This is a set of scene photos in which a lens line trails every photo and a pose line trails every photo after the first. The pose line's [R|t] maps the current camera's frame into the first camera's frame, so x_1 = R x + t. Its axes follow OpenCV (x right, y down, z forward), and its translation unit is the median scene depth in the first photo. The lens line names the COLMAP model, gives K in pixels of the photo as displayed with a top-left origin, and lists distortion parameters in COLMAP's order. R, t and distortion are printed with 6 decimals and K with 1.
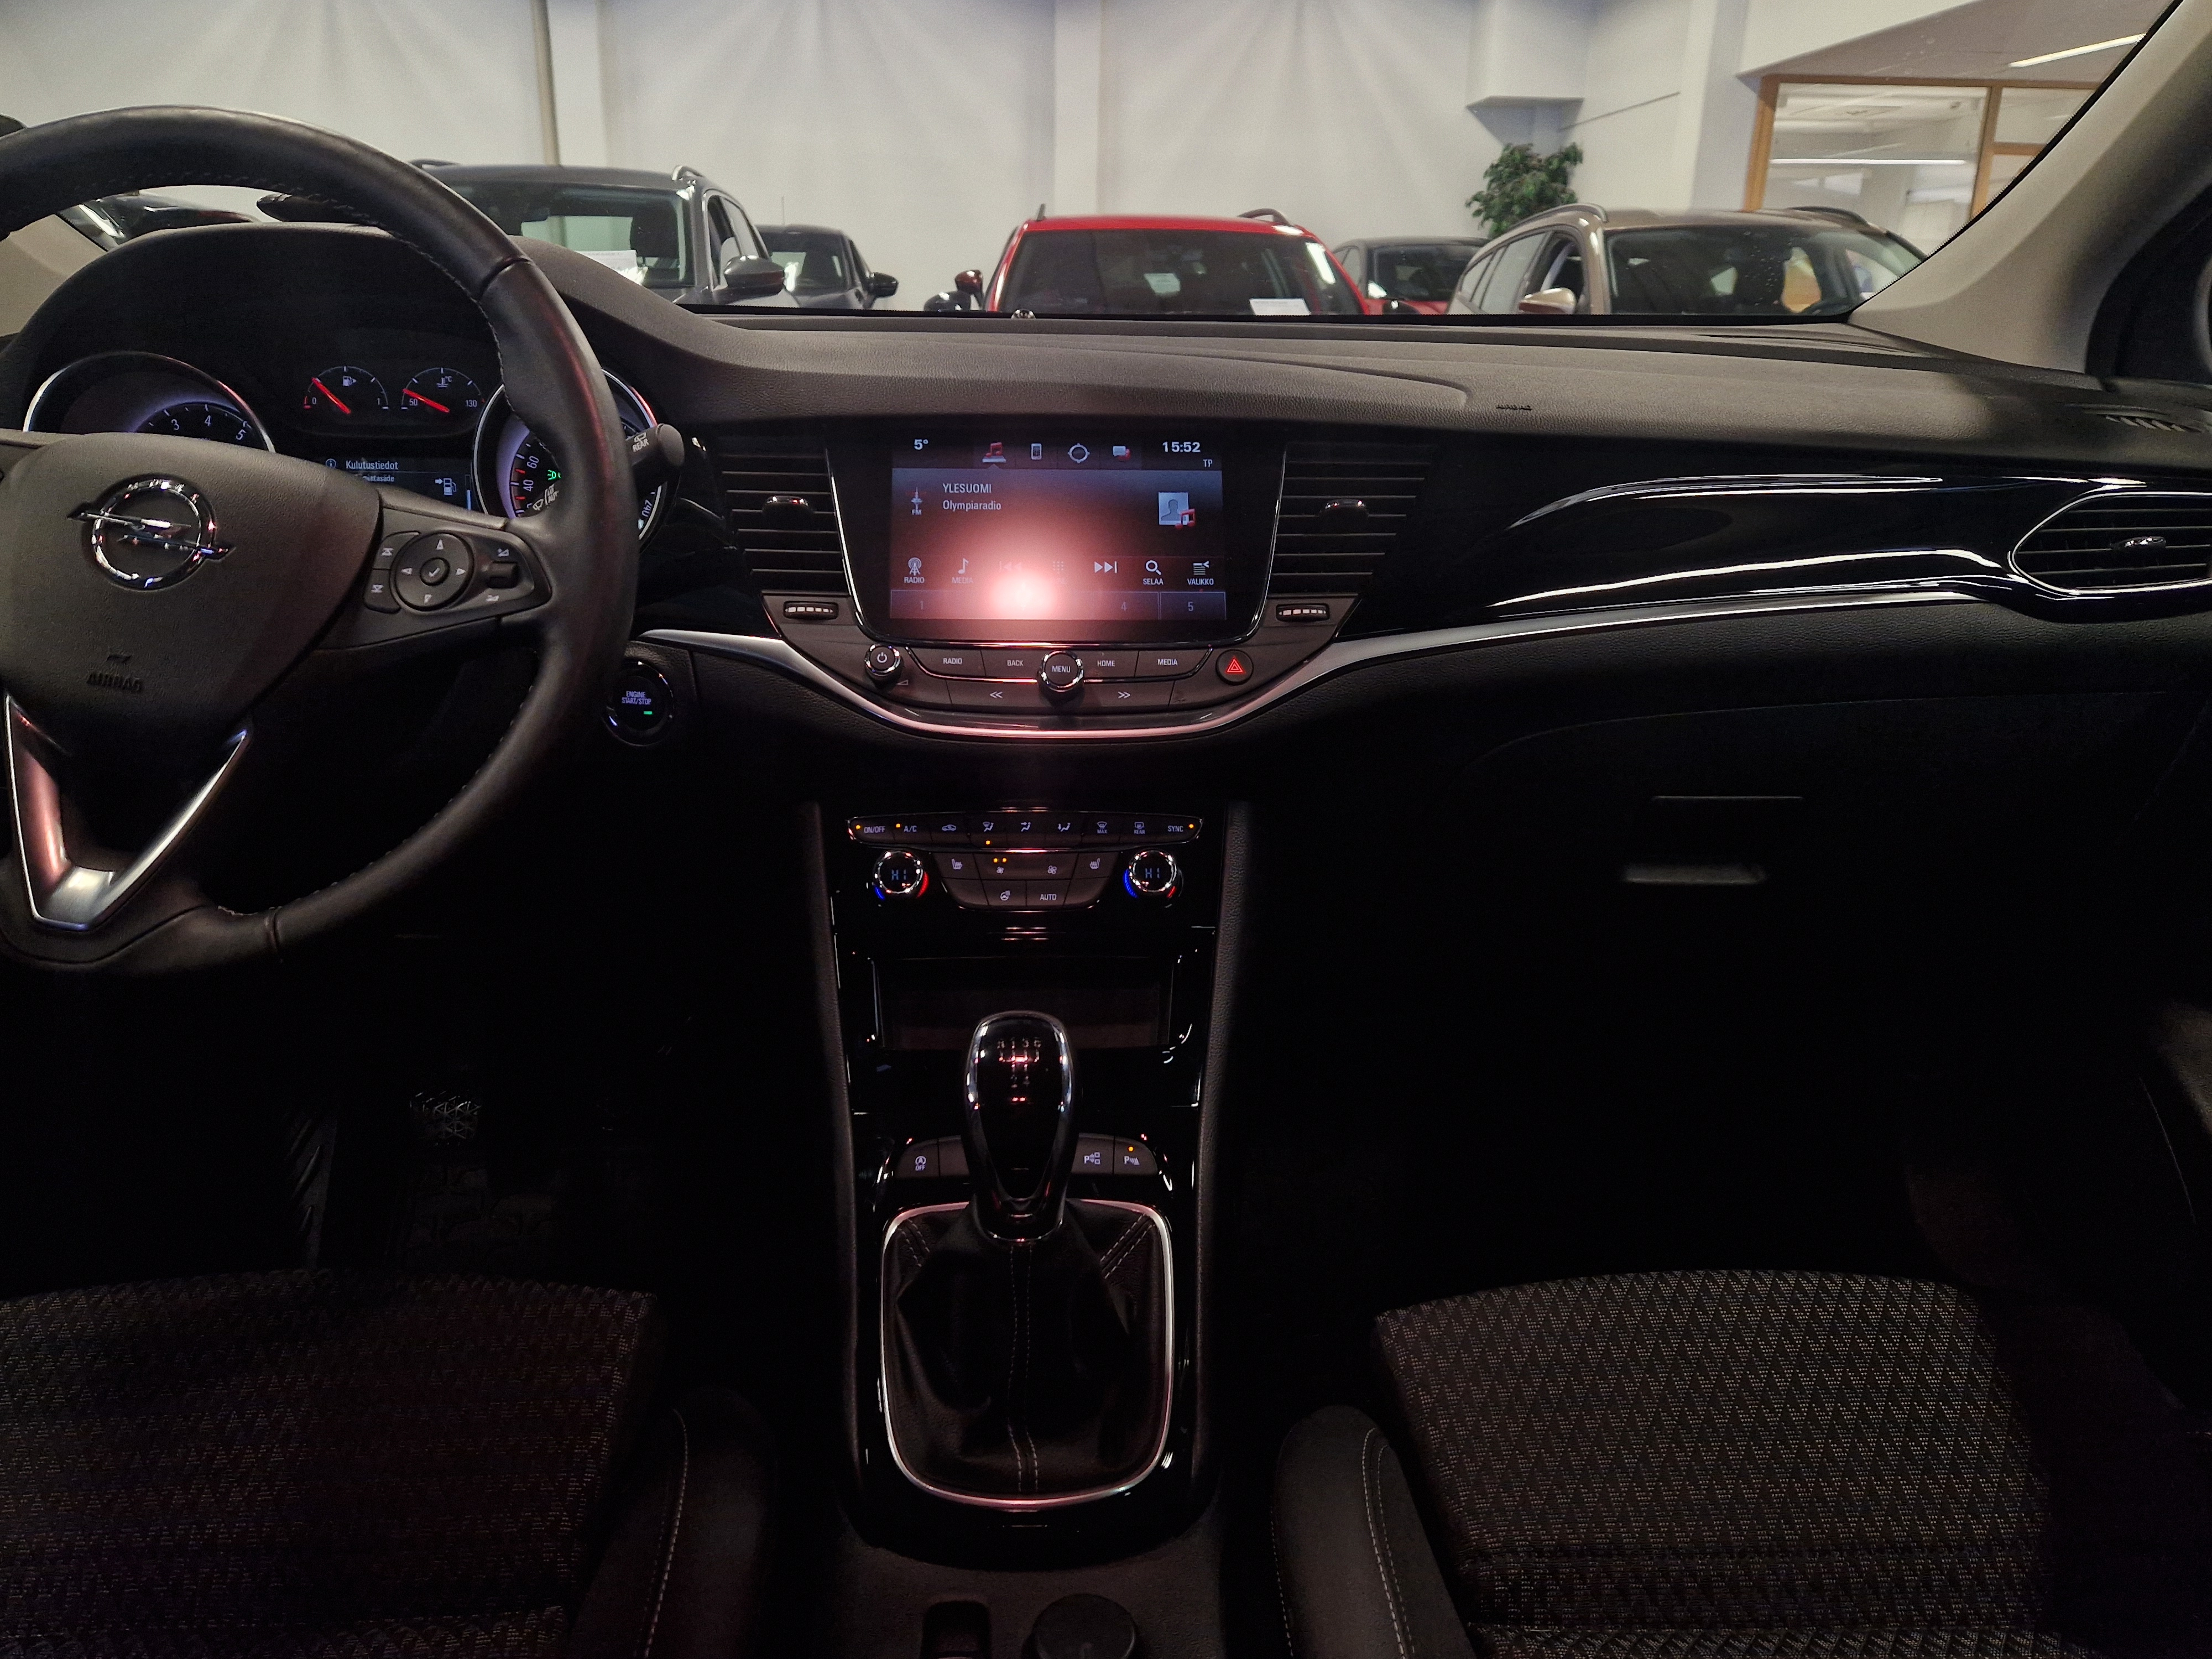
lens RADIAL K [[1602.2, 0, 1096.6], [0, 1602.2, 864.1], [0, 0, 1]] dist [0.079914, -0.077244]
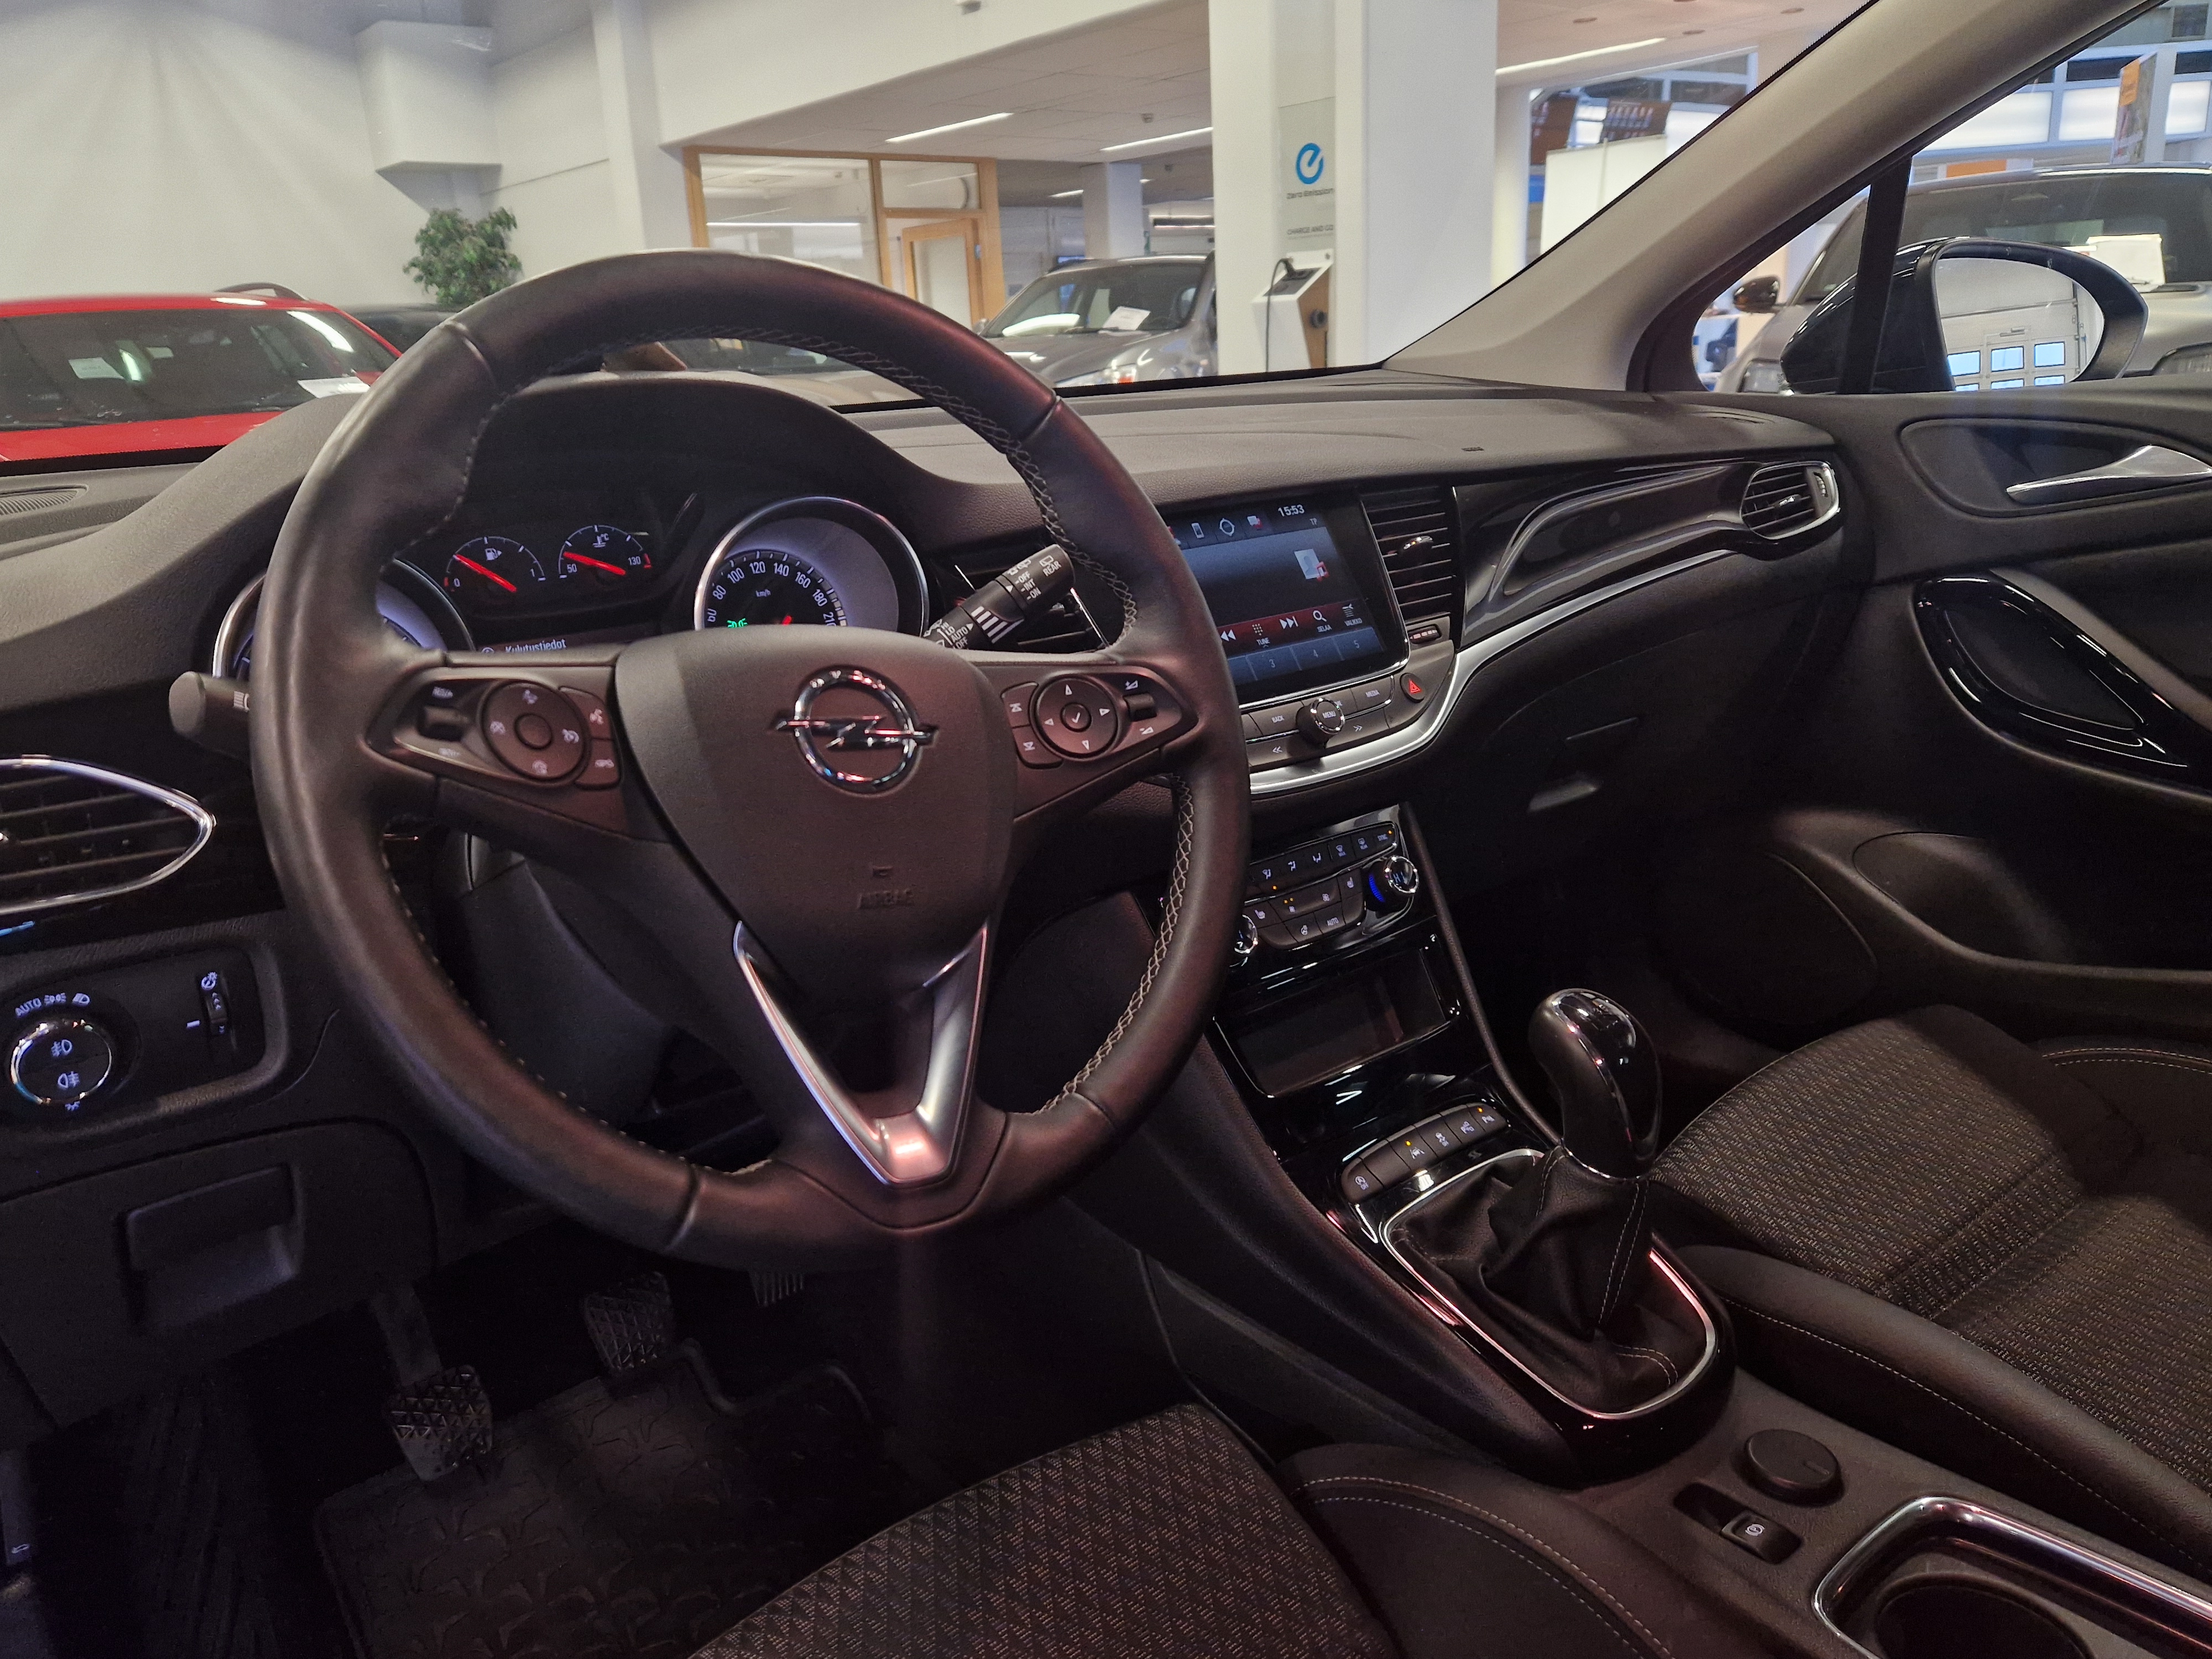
lens RADIAL K [[1602.2, 0, 1096.6], [0, 1602.2, 864.1], [0, 0, 1]] dist [0.079914, -0.077244]
pose [[0.805787, -0.234964, 0.543598, -0.061114], [0.252135, 0.966687, 0.044093, -0.008728], [-0.535849, 0.101531, 0.838187, 0.012926]]
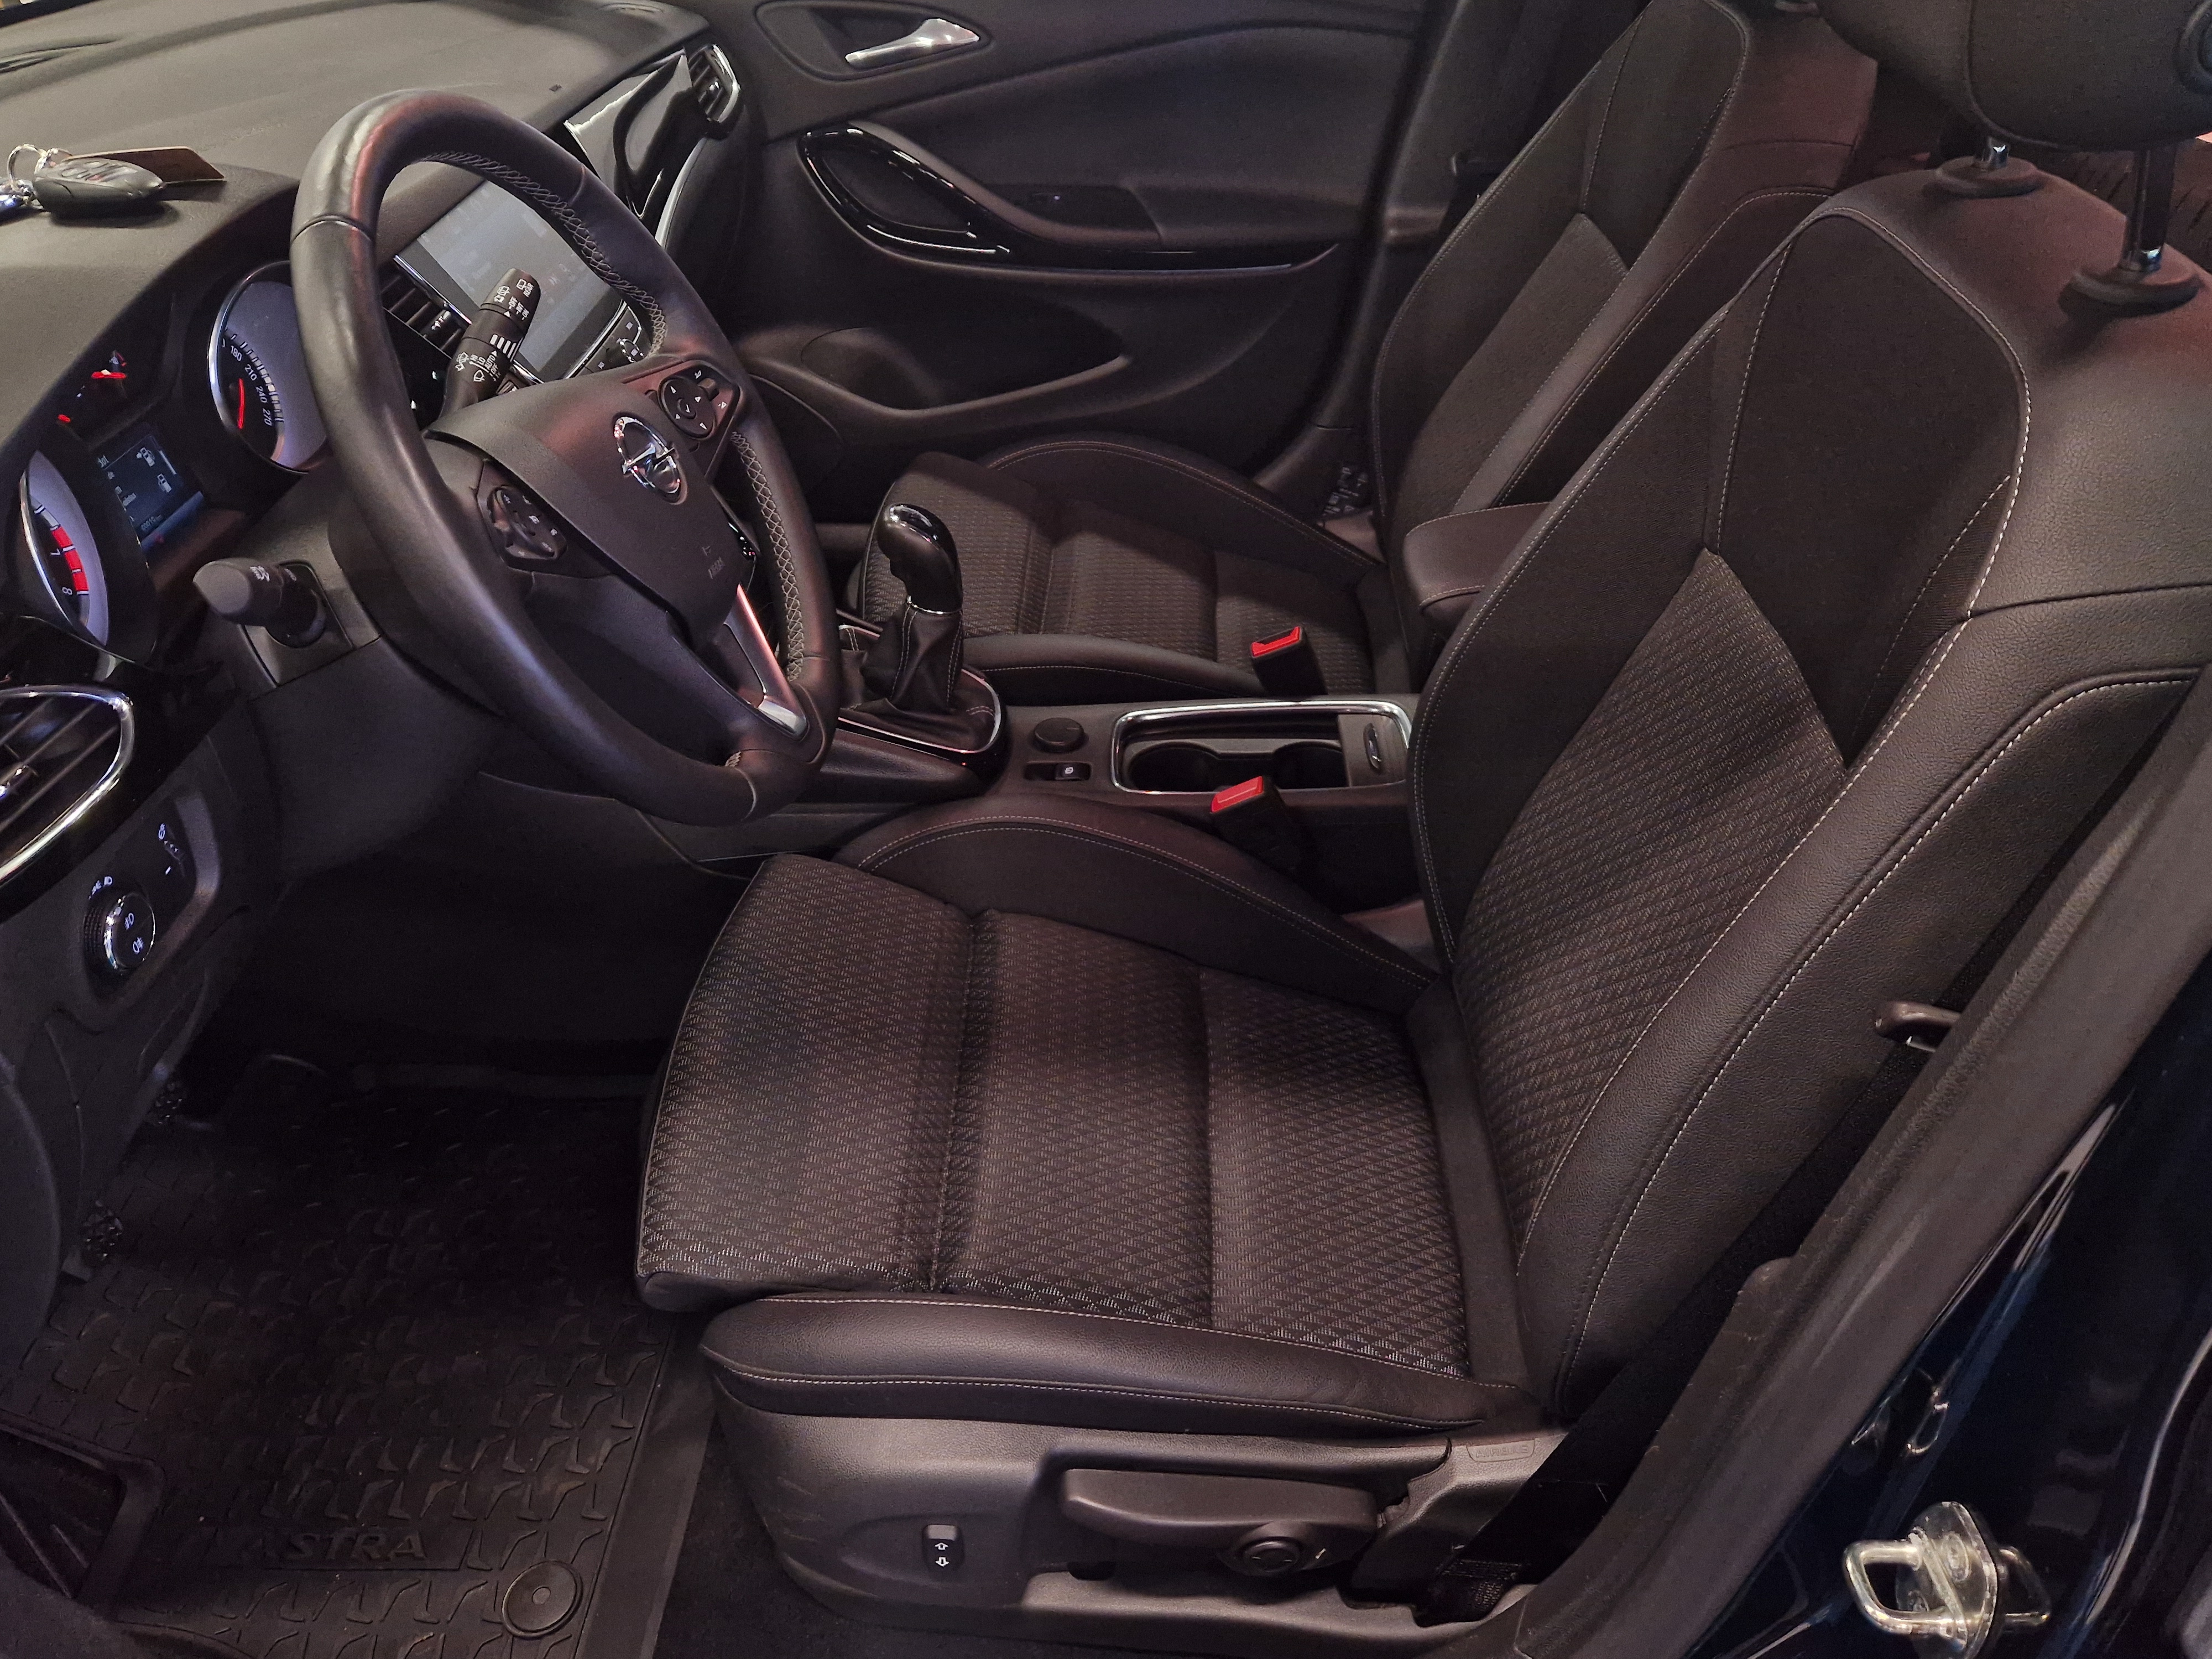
lens RADIAL K [[1602.2, 0, 1096.6], [0, 1602.2, 864.1], [0, 0, 1]] dist [0.079914, -0.077244]
pose [[0.076686, -0.618735, 0.781848, -0.108682], [0.351957, 0.750475, 0.559386, -0.034188], [-0.932869, 0.232280, 0.275319, 0.025358]]
